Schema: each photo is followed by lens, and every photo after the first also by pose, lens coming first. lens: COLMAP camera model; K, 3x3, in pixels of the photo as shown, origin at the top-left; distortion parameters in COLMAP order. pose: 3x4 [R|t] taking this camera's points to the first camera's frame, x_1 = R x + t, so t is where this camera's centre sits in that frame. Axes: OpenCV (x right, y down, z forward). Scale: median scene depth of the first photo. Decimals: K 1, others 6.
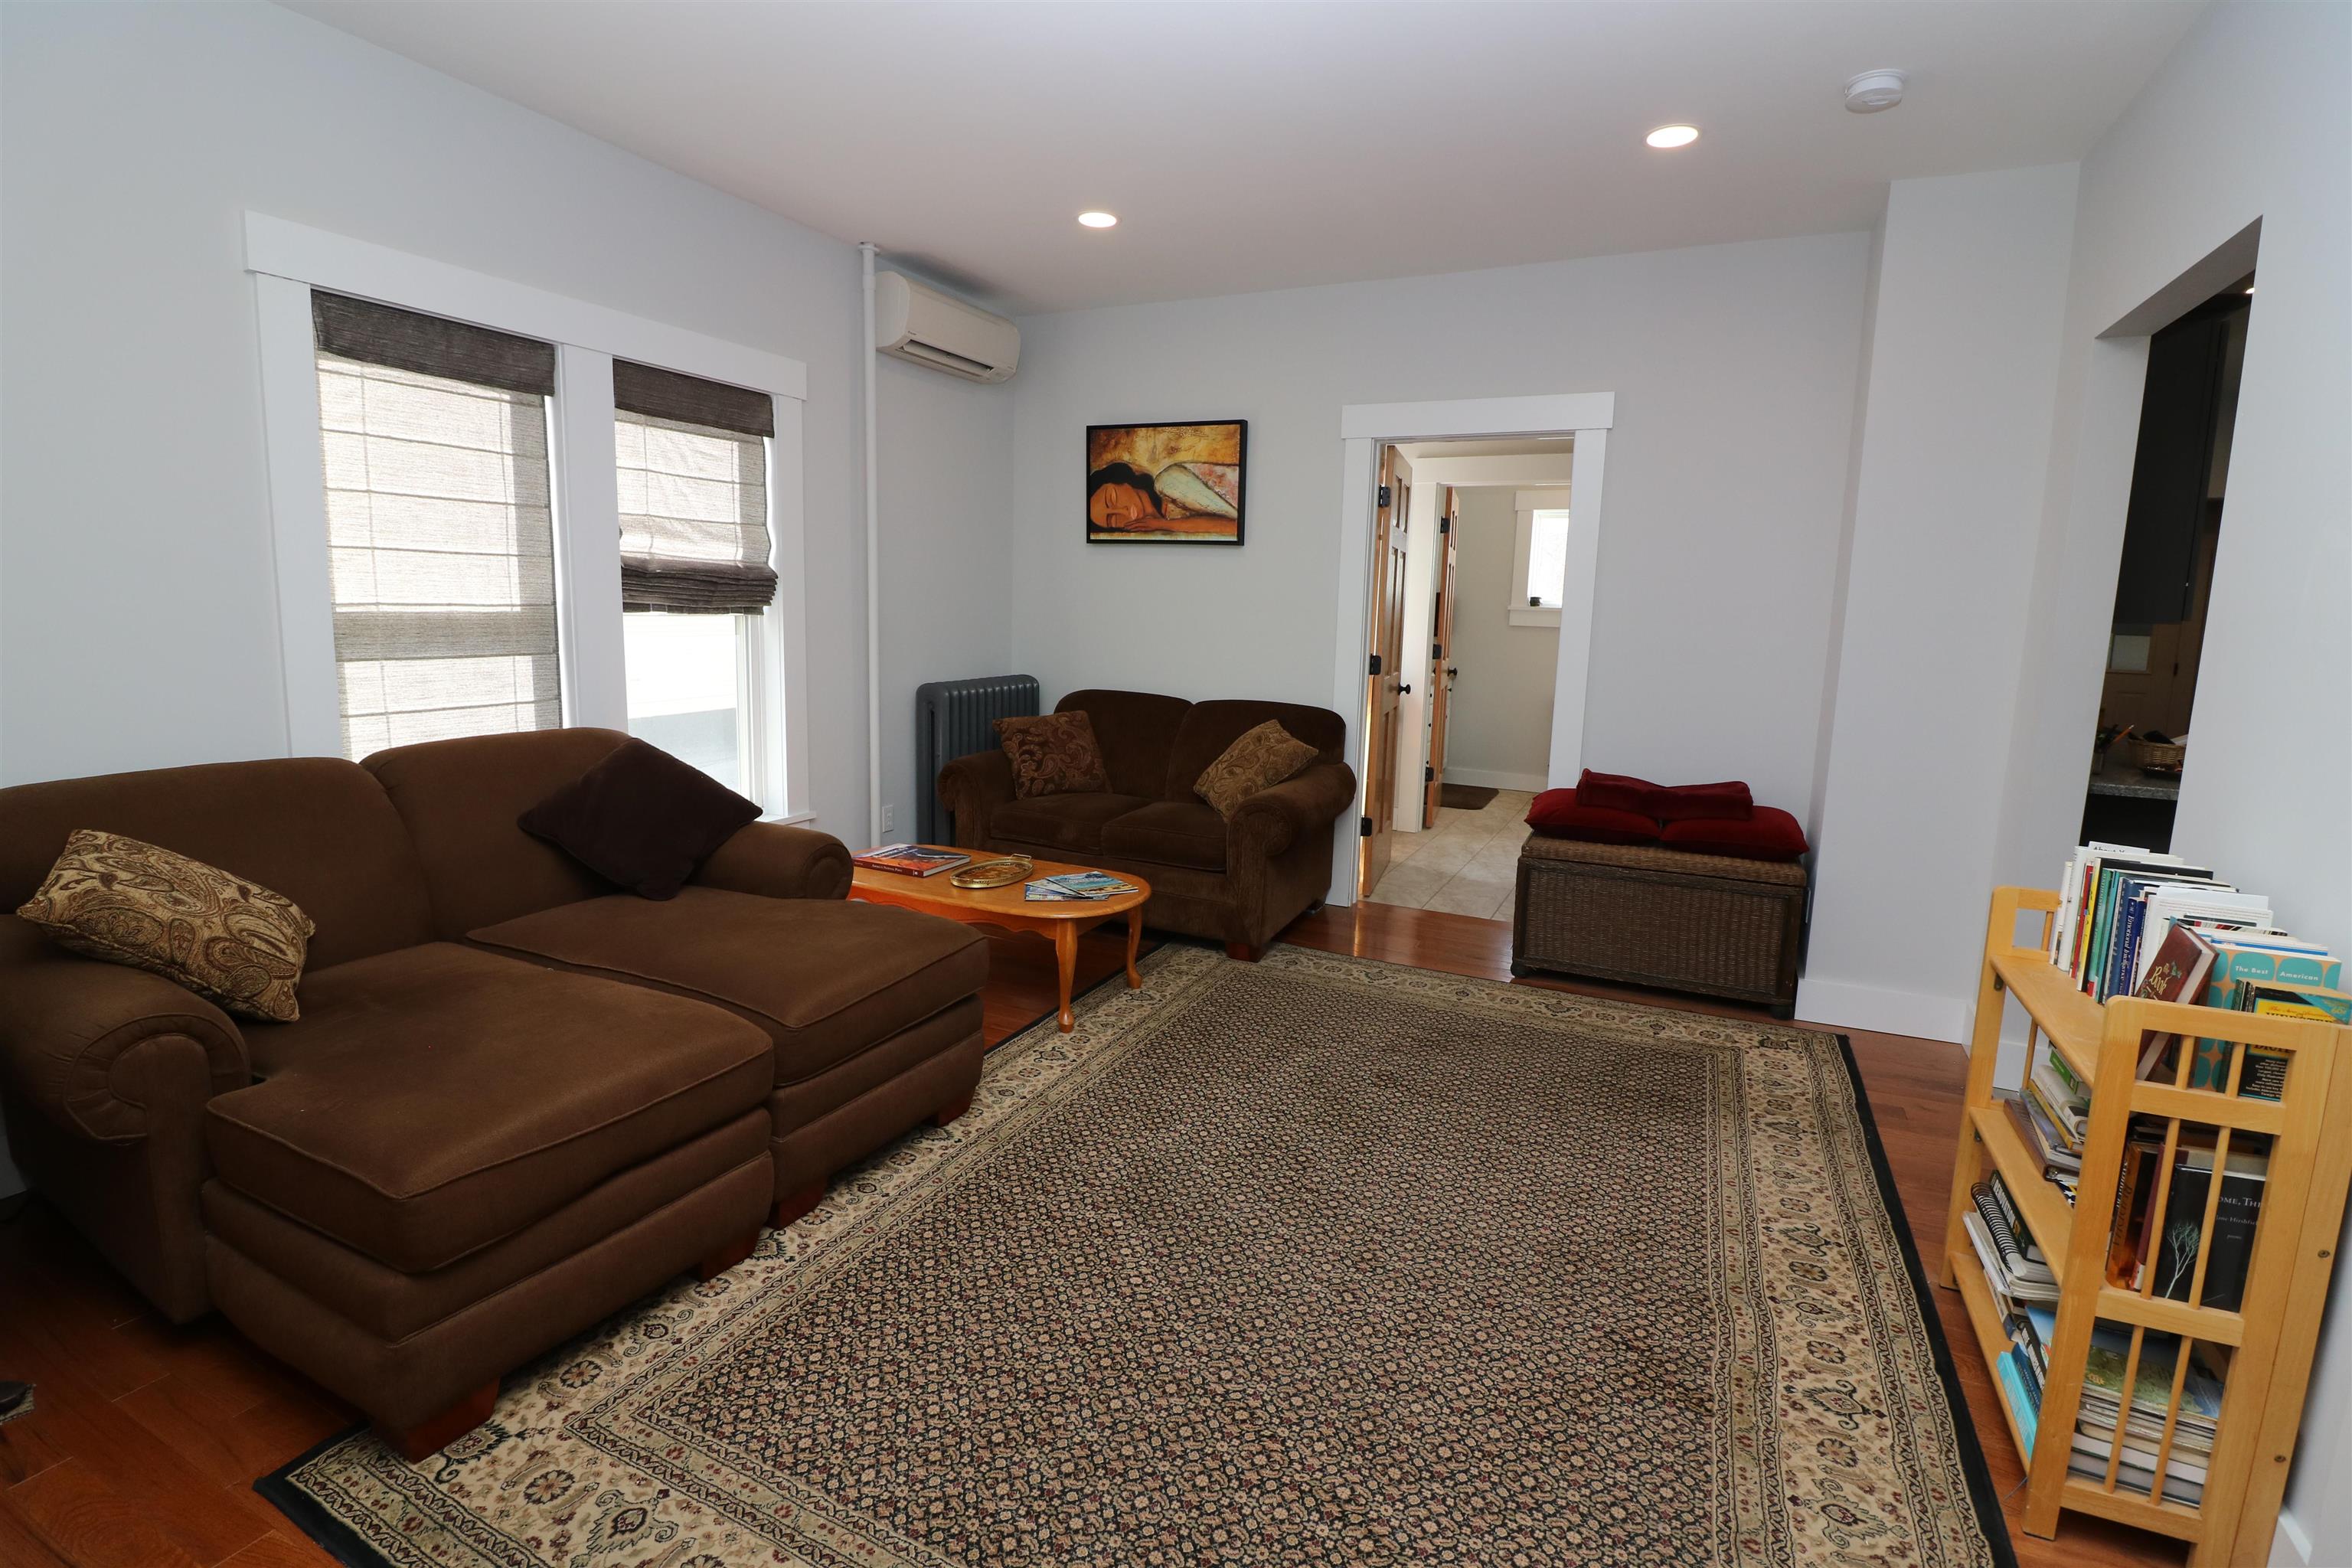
lens RADIAL K [[1080.2, 0, 1182.9], [0, 1080.2, 756.0], [0, 0, 1]] dist [-0.000318, -0.014439]
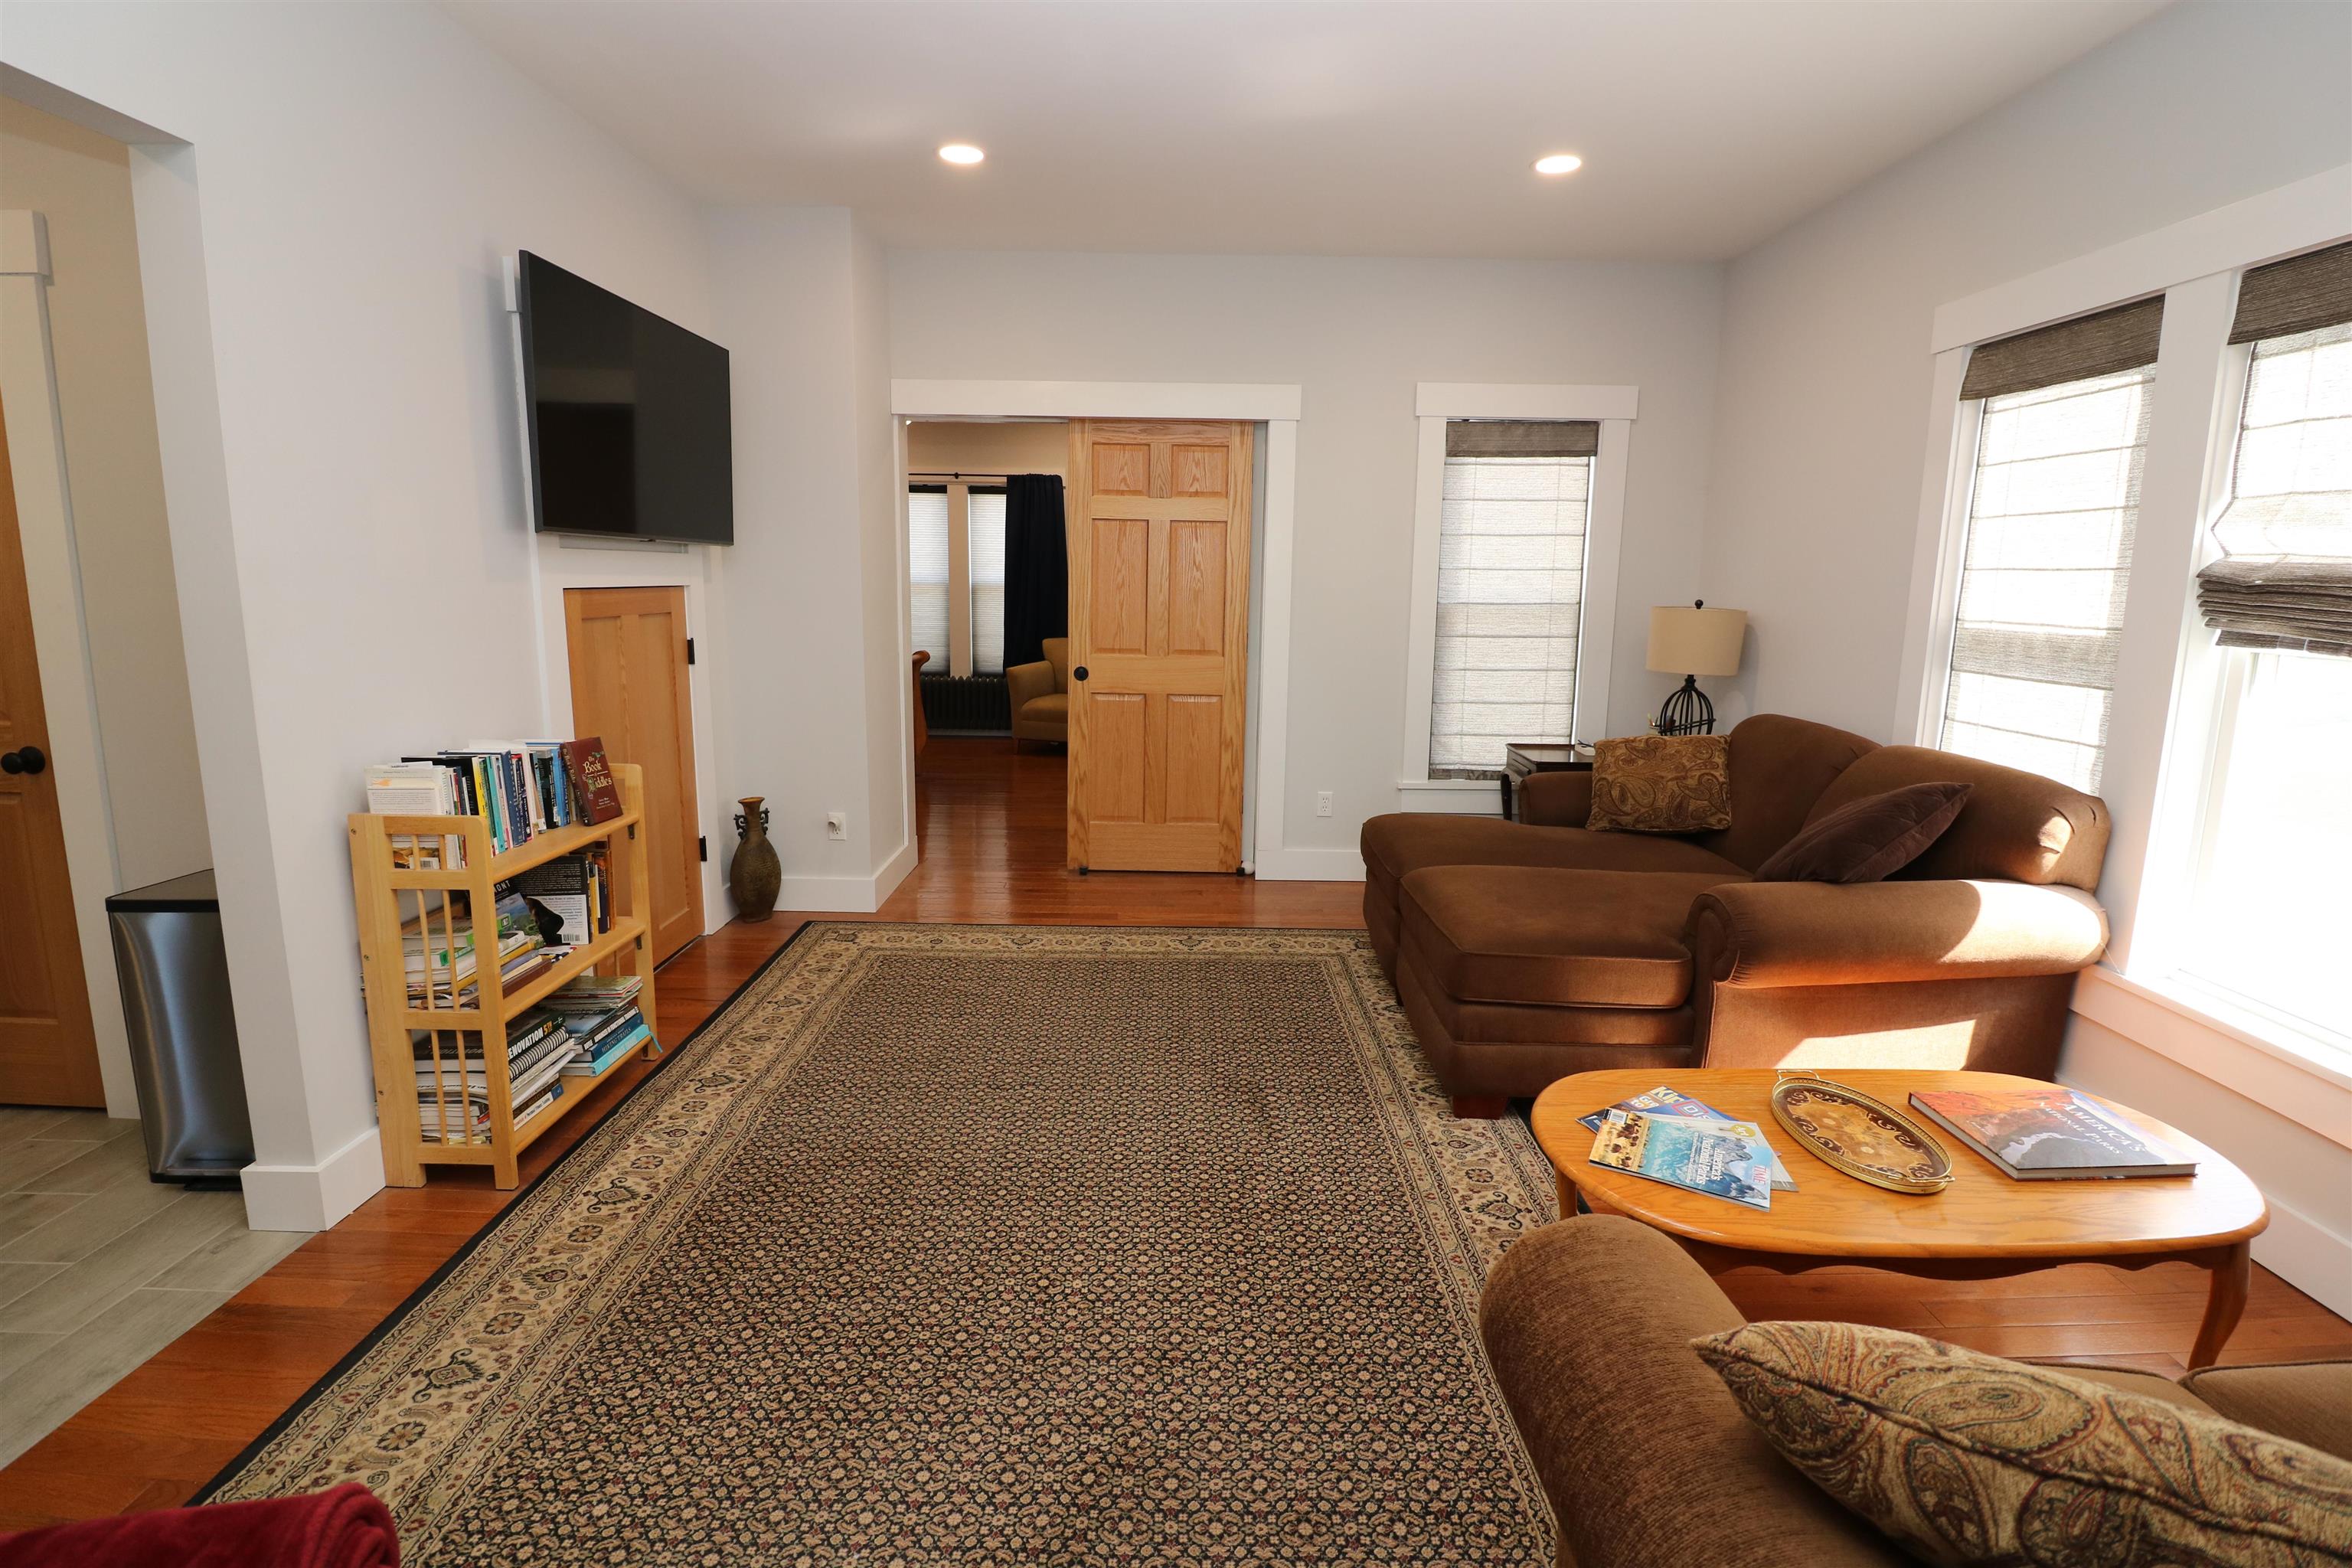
lens RADIAL K [[1080.2, 0, 1182.9], [0, 1080.2, 756.0], [0, 0, 1]] dist [-0.000318, -0.014439]
pose [[-0.899857, 0.033647, -0.434885, 0.342445], [-0.097931, 0.955982, 0.276600, -0.181872], [0.425049, 0.291489, -0.856952, 1.274579]]
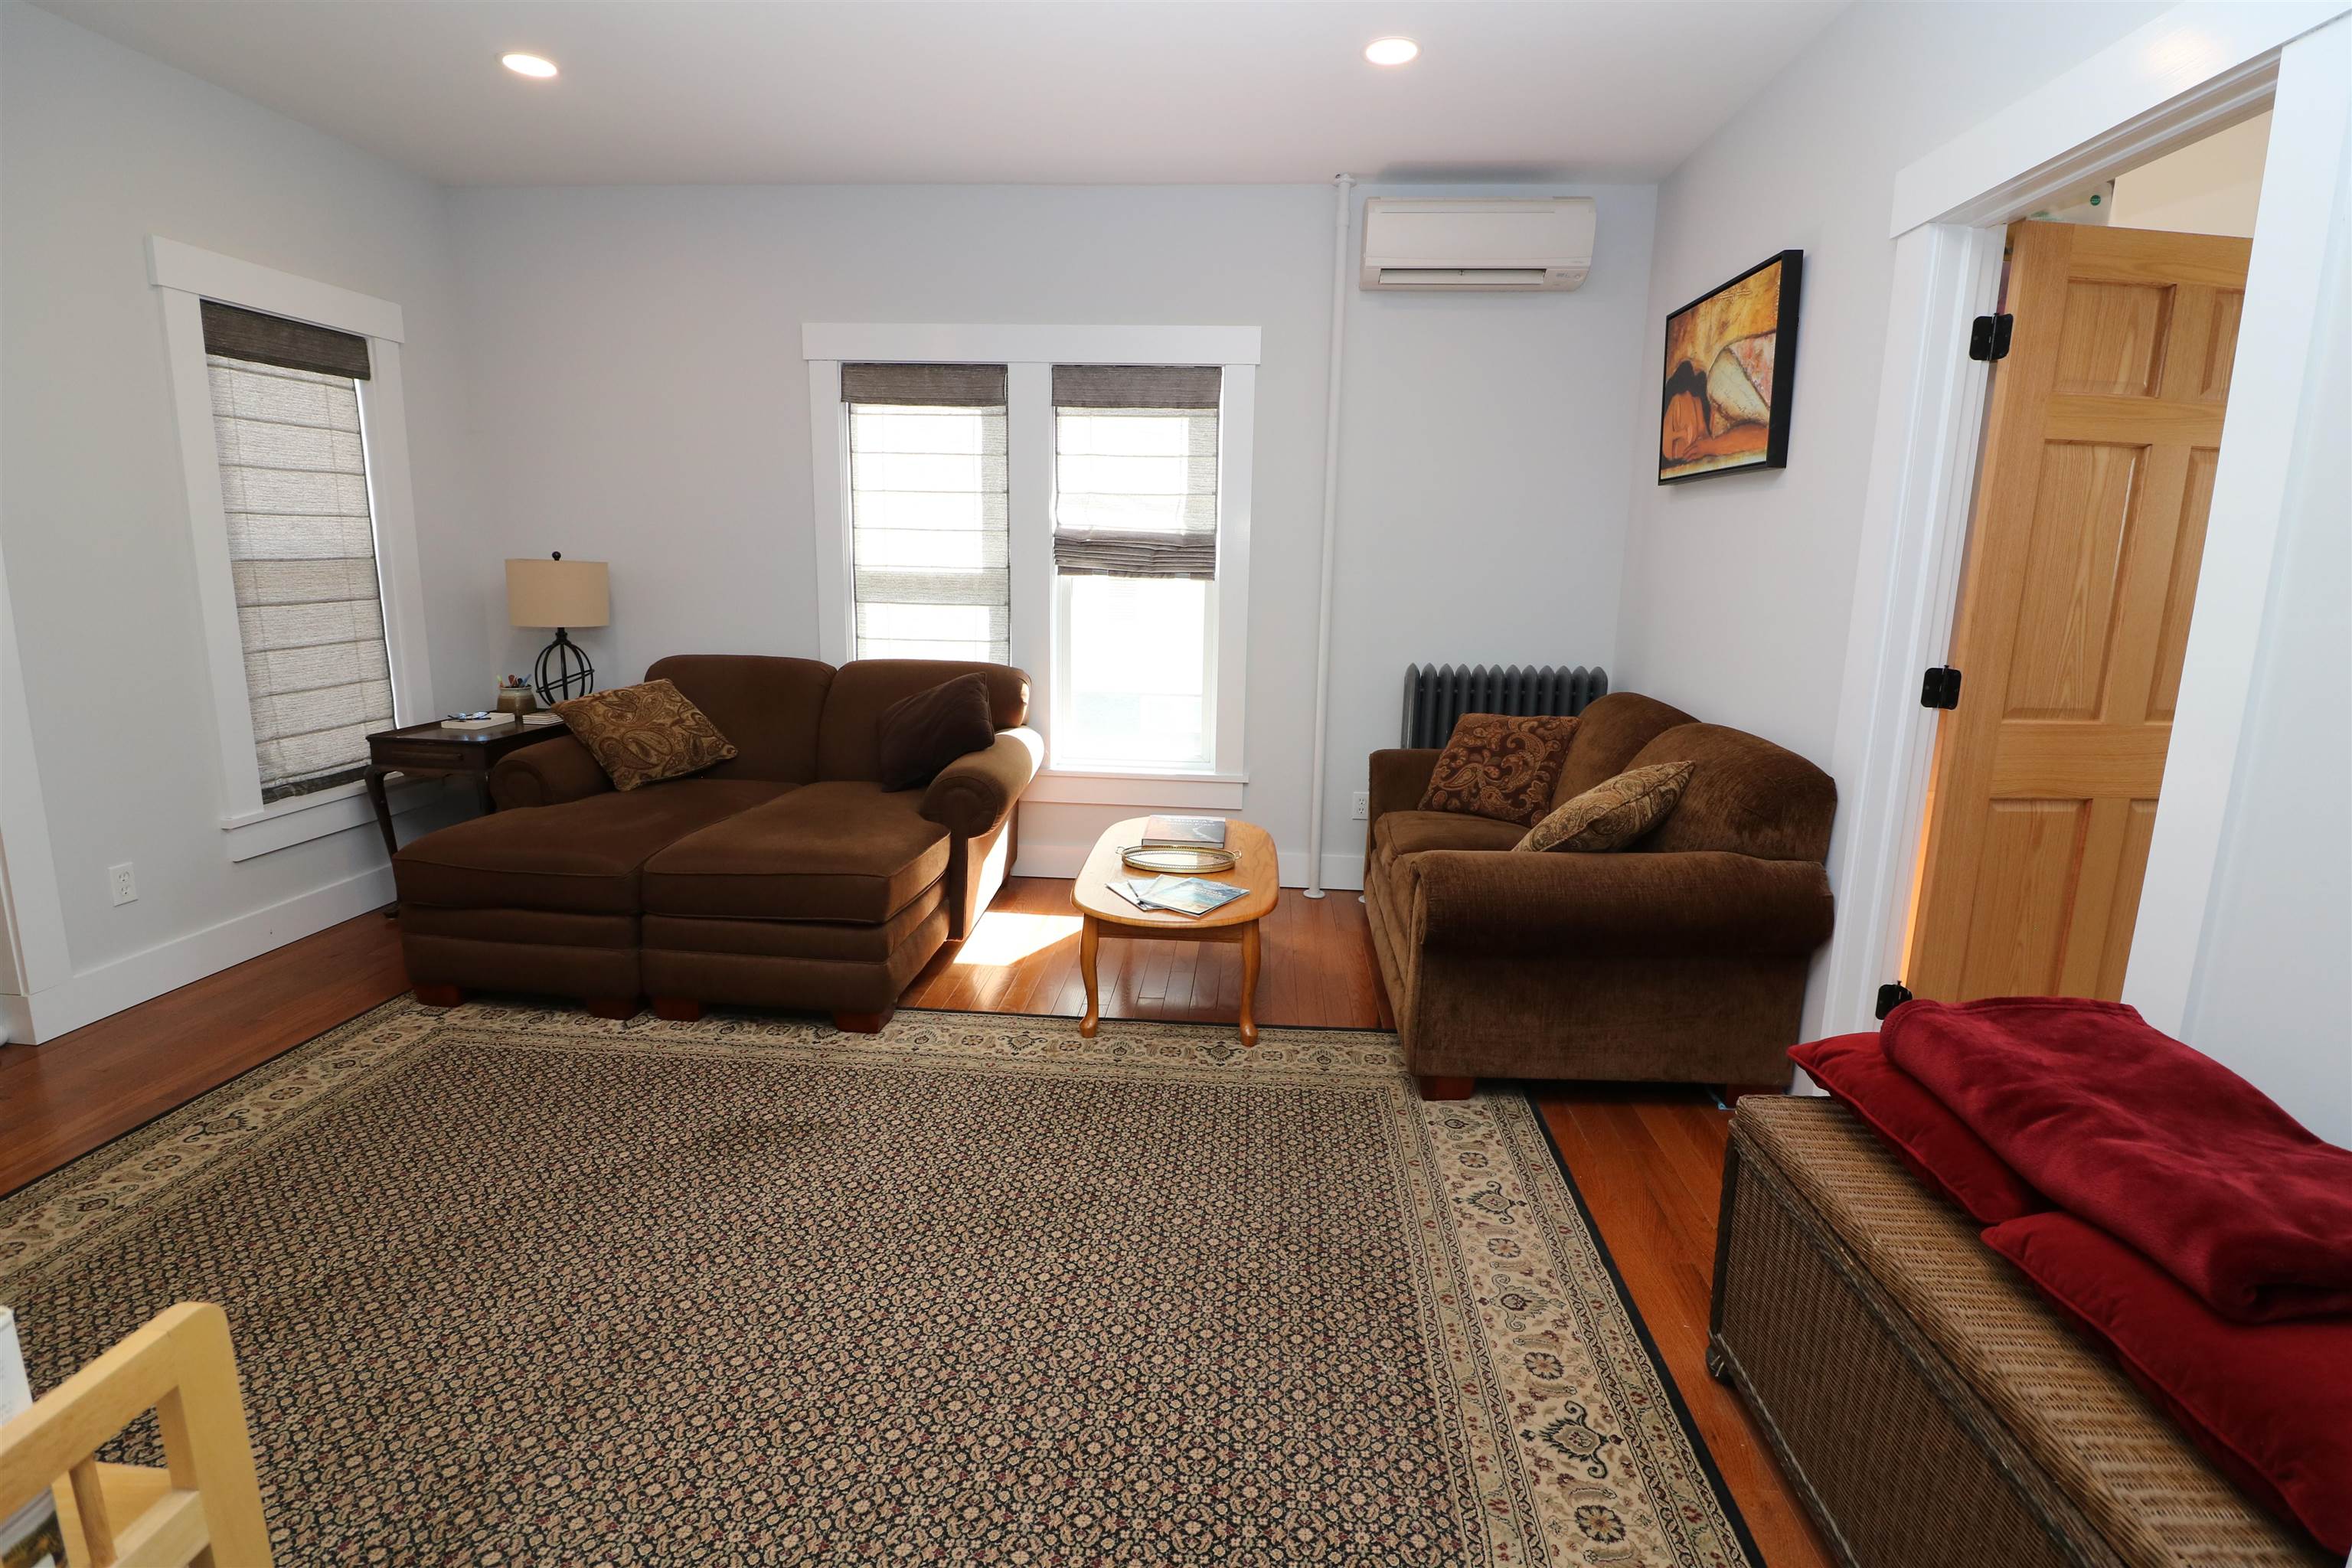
lens RADIAL K [[1080.2, 0, 1182.9], [0, 1080.2, 756.0], [0, 0, 1]] dist [-0.000318, -0.014439]
pose [[0.371518, 0.148306, -0.916504, 0.660613], [-0.141099, 0.984712, 0.102146, -0.072453], [0.917641, 0.091369, 0.386764, 0.651281]]
